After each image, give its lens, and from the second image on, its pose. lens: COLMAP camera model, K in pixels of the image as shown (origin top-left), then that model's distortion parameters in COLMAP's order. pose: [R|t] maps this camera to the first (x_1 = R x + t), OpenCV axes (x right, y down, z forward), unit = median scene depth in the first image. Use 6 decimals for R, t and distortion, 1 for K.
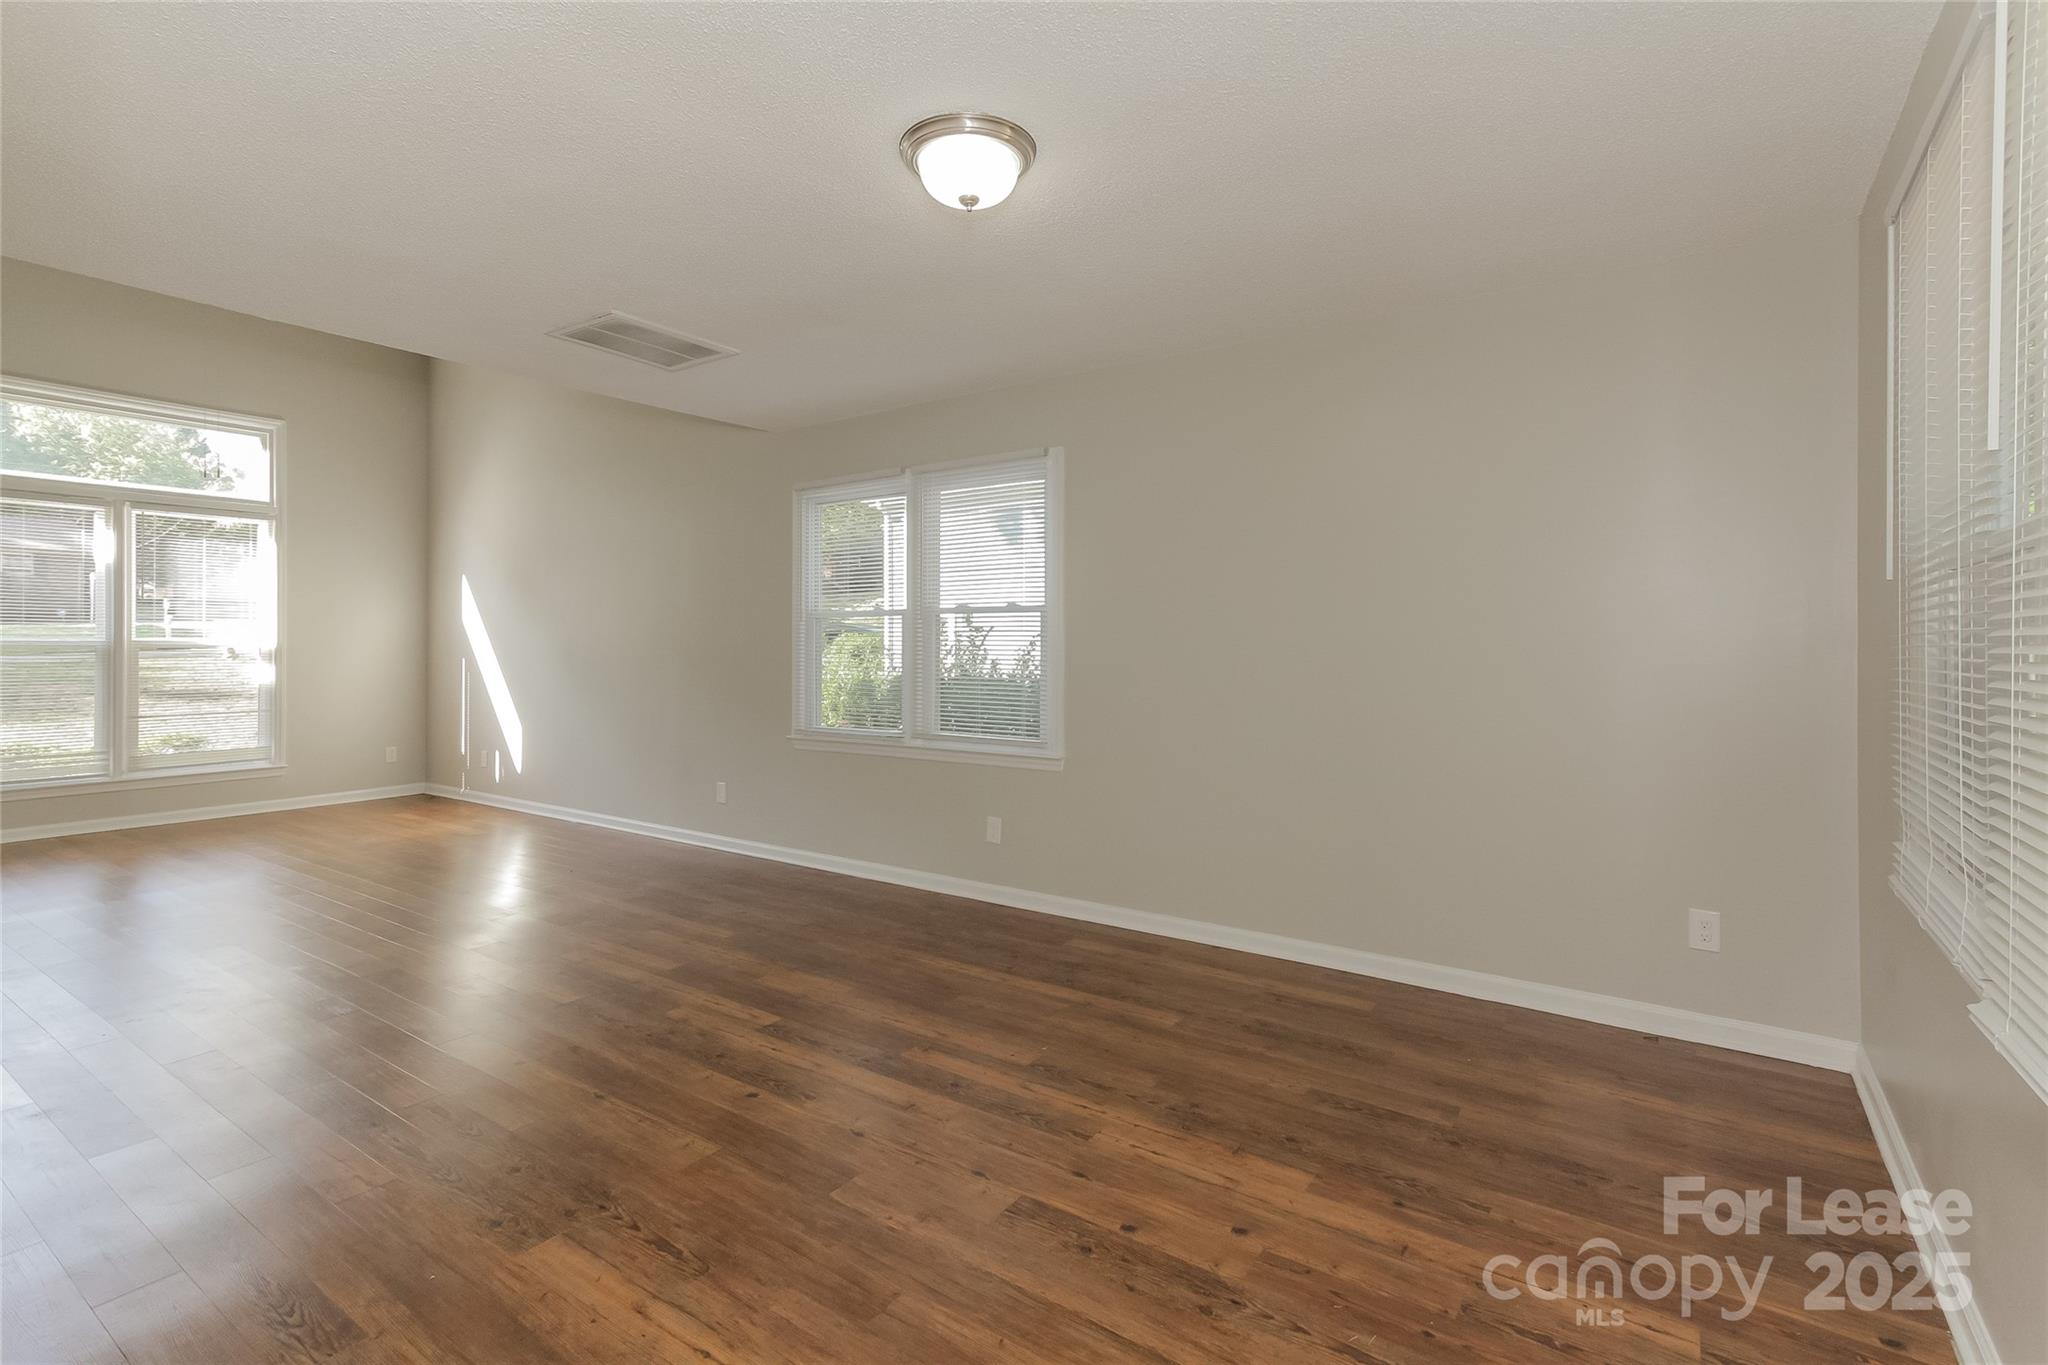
lens RADIAL K [[970.6, 0, 1023.9], [0, 970.6, 650.6], [0, 0, 1]] dist [0.001140, 0.000101]
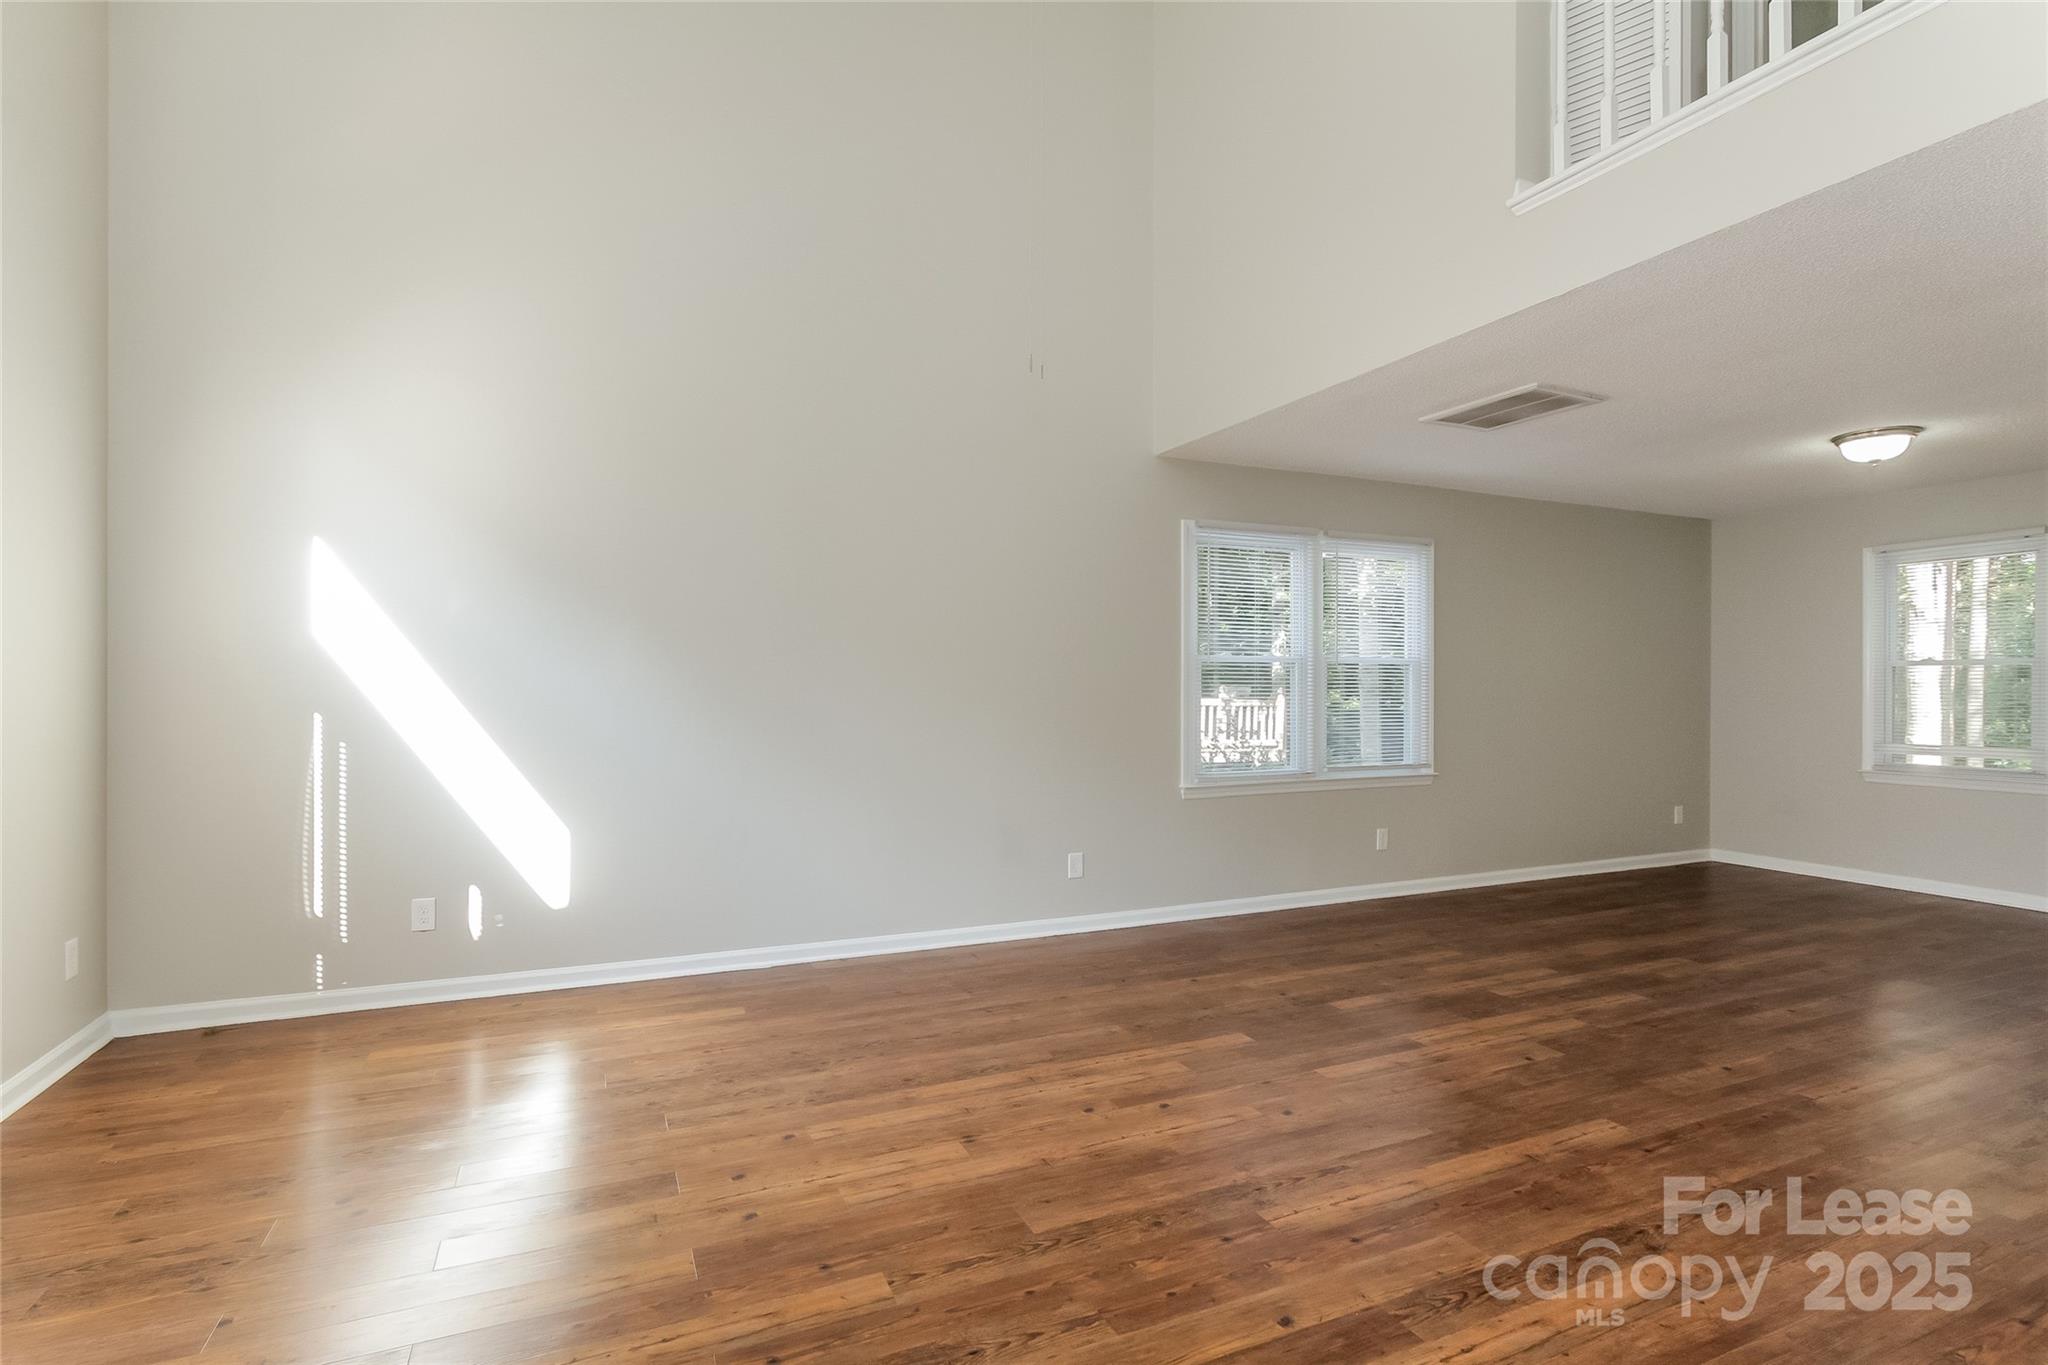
lens RADIAL K [[959.2, 0, 1016.6], [0, 959.2, 700.0], [0, 0, 1]] dist [0.003232, 0.000449]
pose [[0.524709, -0.007367, 0.851250, -1.298008], [-0.000156, 0.999962, 0.008750, 0.002985], [-0.851282, -0.004724, 0.524688, 0.750705]]
